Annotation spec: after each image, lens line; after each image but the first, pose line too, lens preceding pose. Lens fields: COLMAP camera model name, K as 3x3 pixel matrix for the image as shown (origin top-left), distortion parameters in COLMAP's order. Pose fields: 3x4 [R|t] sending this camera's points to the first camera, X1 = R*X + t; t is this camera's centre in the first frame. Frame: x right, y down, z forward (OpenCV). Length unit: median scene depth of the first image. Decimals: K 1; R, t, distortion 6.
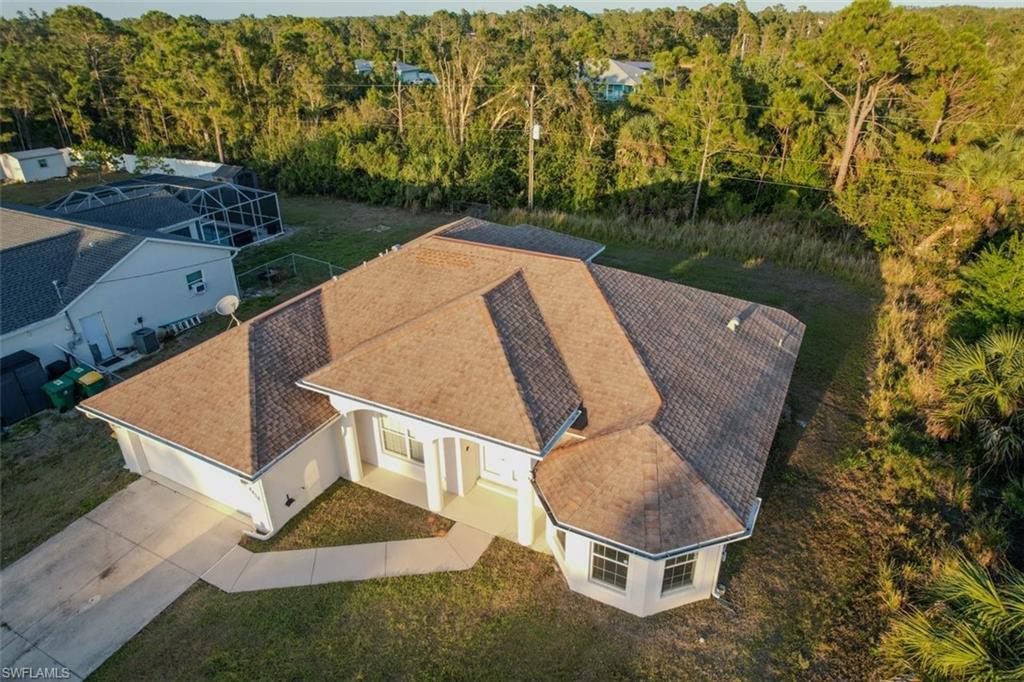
lens RADIAL K [[653.0, 0, 512.0], [0, 653.0, 341.0], [0, 0, 1]] dist [-0.084824, 0.077887]
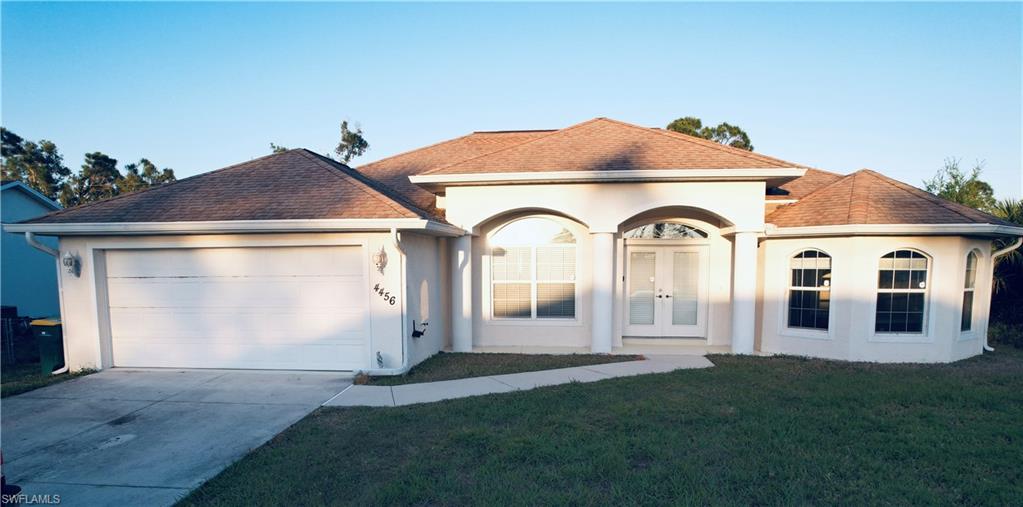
lens RADIAL K [[651.6, 0, 512.2], [0, 651.6, 350.2], [0, 0, 1]] dist [-0.083145, 0.067228]
pose [[0.930395, -0.032376, 0.365127, -0.511892], [0.154921, 0.937489, -0.311632, 0.500062], [-0.332213, 0.346507, 0.877250, 0.419903]]
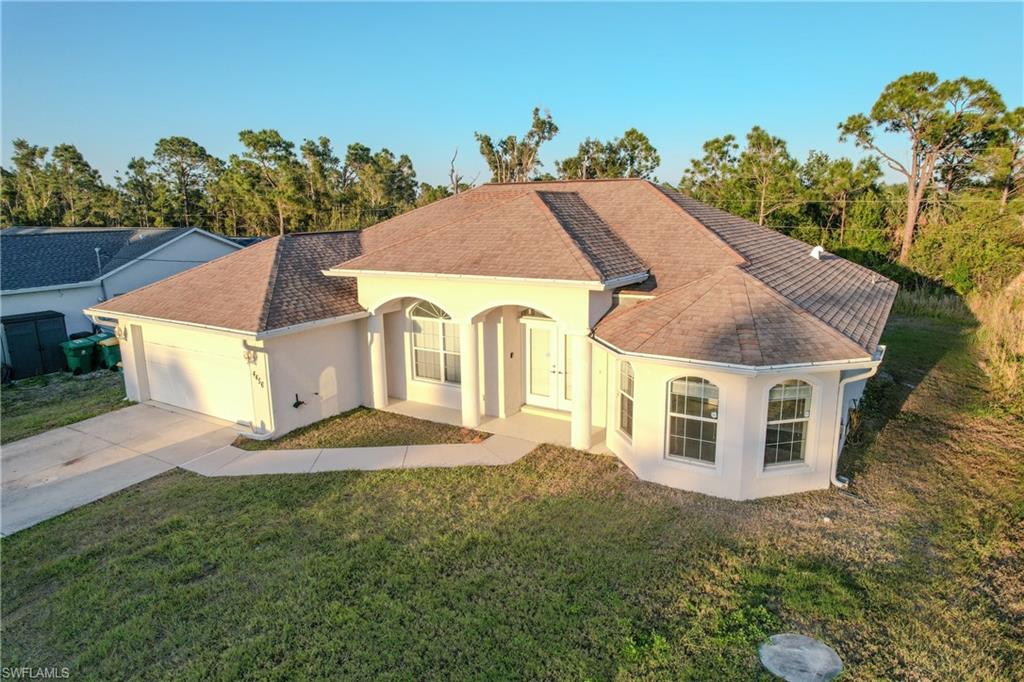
lens RADIAL K [[653.0, 0, 512.0], [0, 653.0, 341.0], [0, 0, 1]] dist [-0.084824, 0.077887]
pose [[0.997048, 0.017739, -0.074710, -0.005393], [-0.036863, 0.964078, -0.263051, 0.396501], [0.067360, 0.265028, 0.961885, 0.191489]]
